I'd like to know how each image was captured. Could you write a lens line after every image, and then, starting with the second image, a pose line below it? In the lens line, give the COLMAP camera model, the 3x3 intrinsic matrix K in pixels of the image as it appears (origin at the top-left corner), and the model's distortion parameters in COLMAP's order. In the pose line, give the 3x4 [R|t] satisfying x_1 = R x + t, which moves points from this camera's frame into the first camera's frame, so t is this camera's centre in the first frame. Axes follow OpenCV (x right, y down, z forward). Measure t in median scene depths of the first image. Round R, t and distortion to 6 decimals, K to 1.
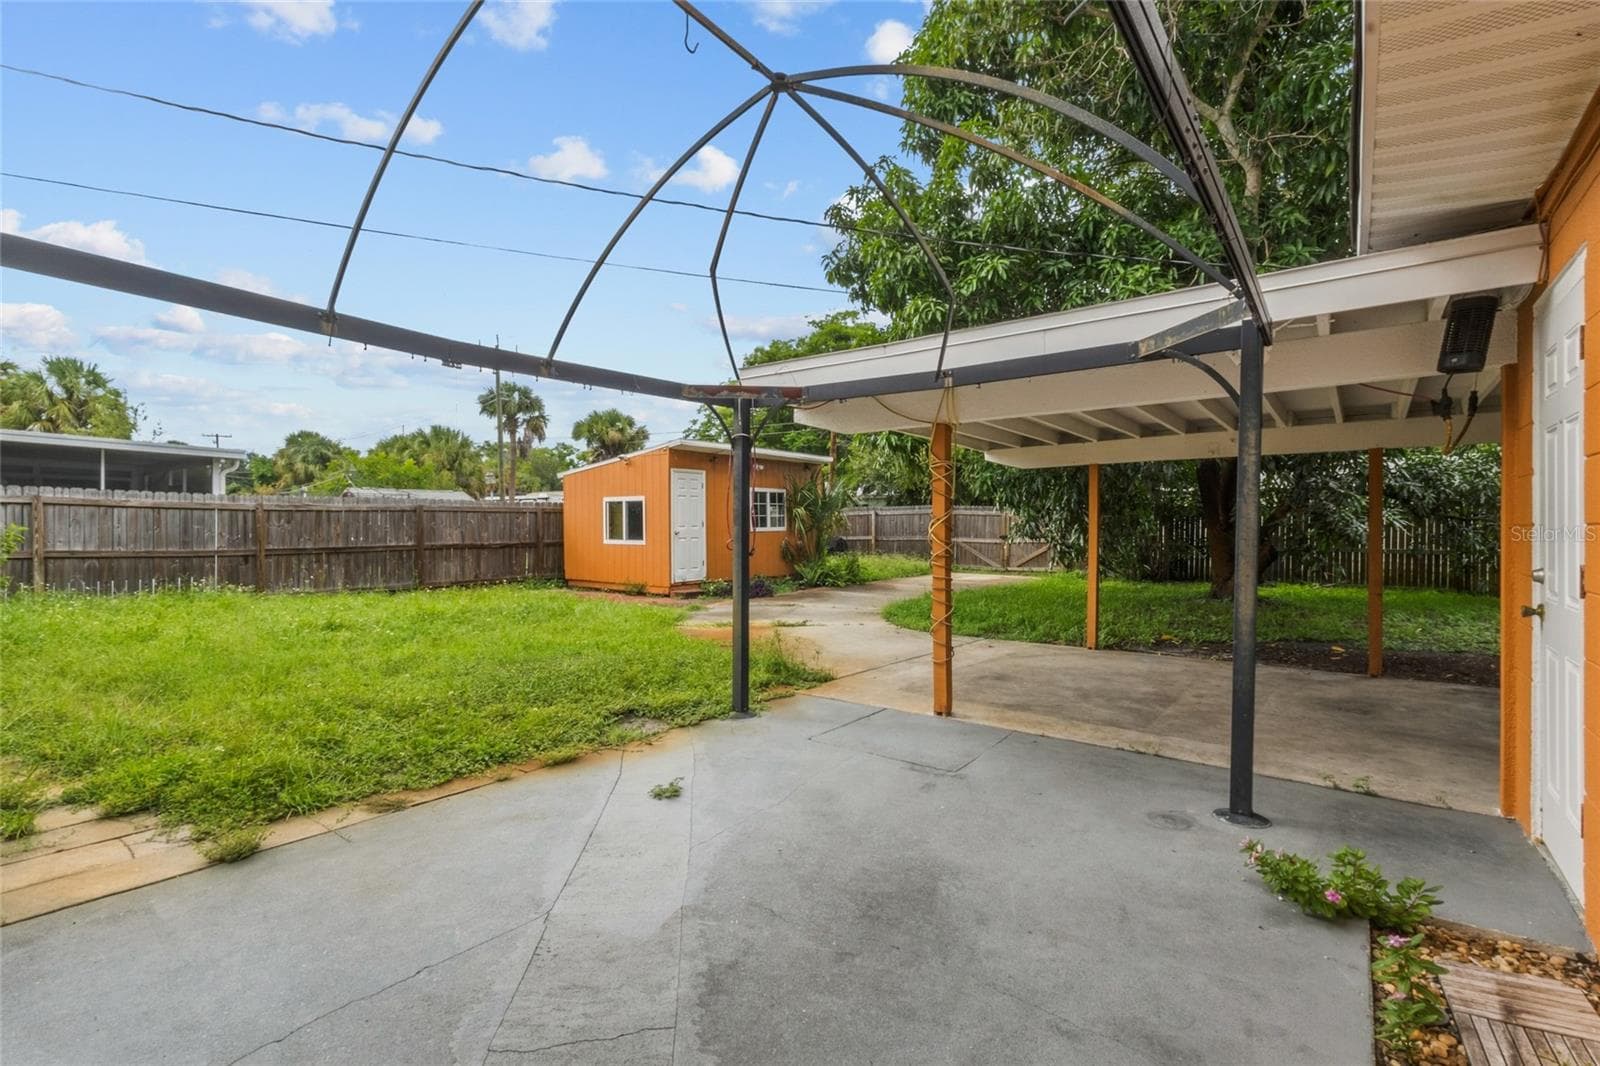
lens RADIAL K [[747.9, 0, 802.1], [0, 747.9, 530.0], [0, 0, 1]] dist [0.005984, -0.001072]
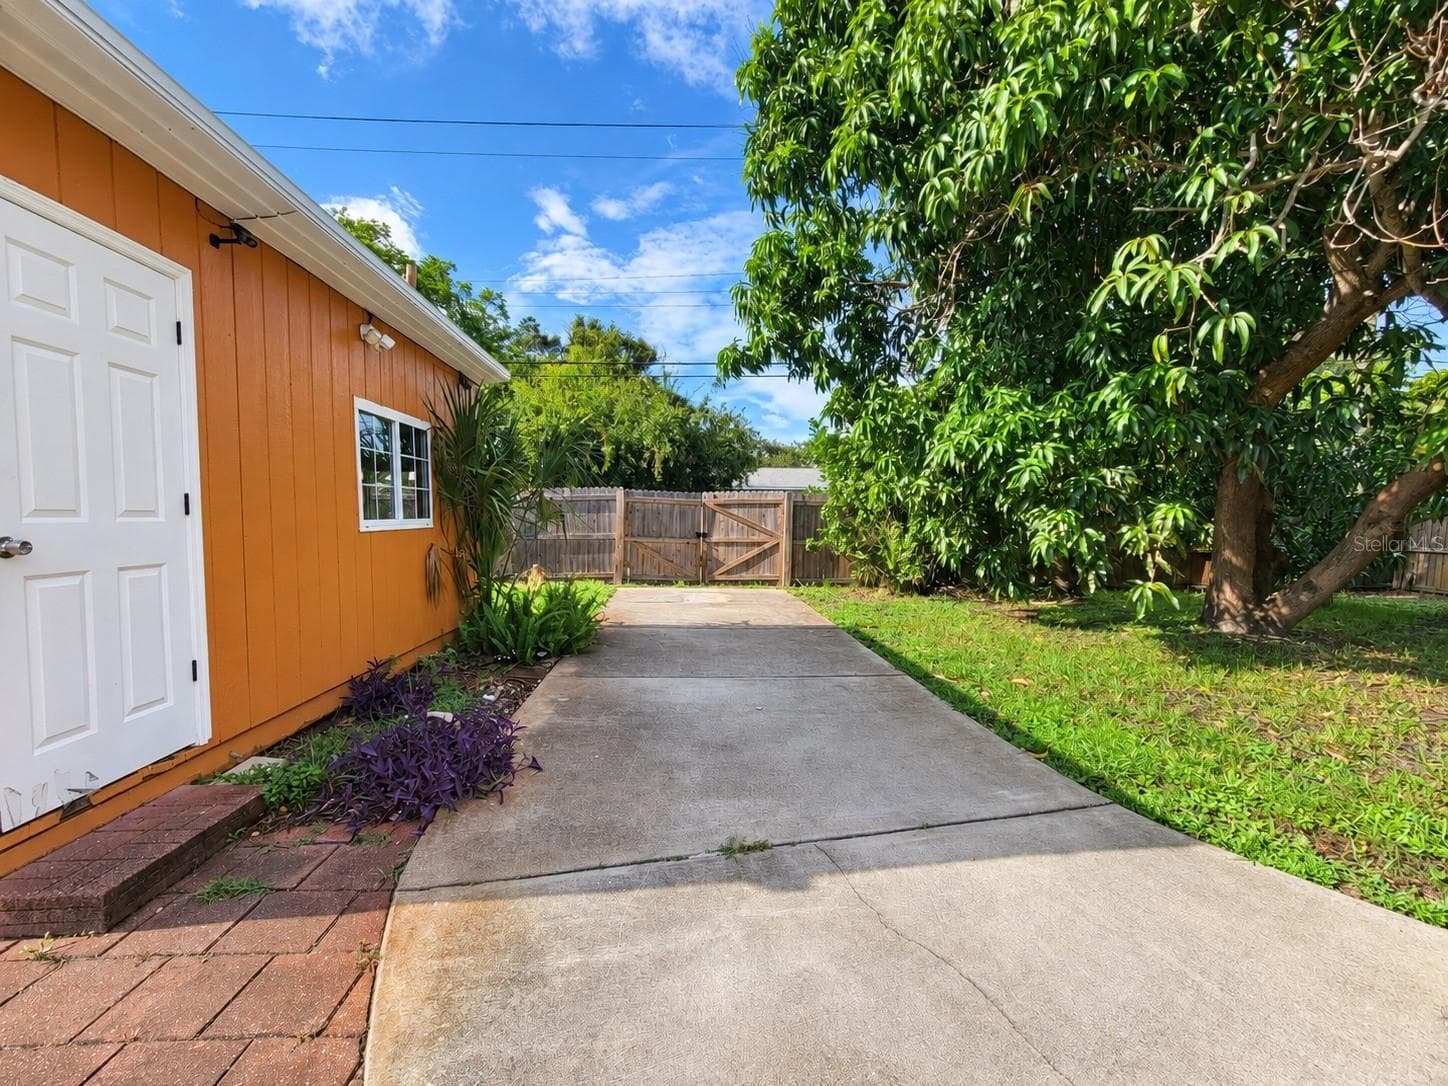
lens RADIAL K [[597.1, 0, 715.0], [0, 597.1, 539.3], [0, 0, 1]] dist [0.002628, -0.000024]
pose [[0.774931, -0.010782, 0.631954, -0.109104], [-0.007843, 0.999613, 0.026672, -0.002669], [-0.631997, -0.025625, 0.774547, 0.677839]]
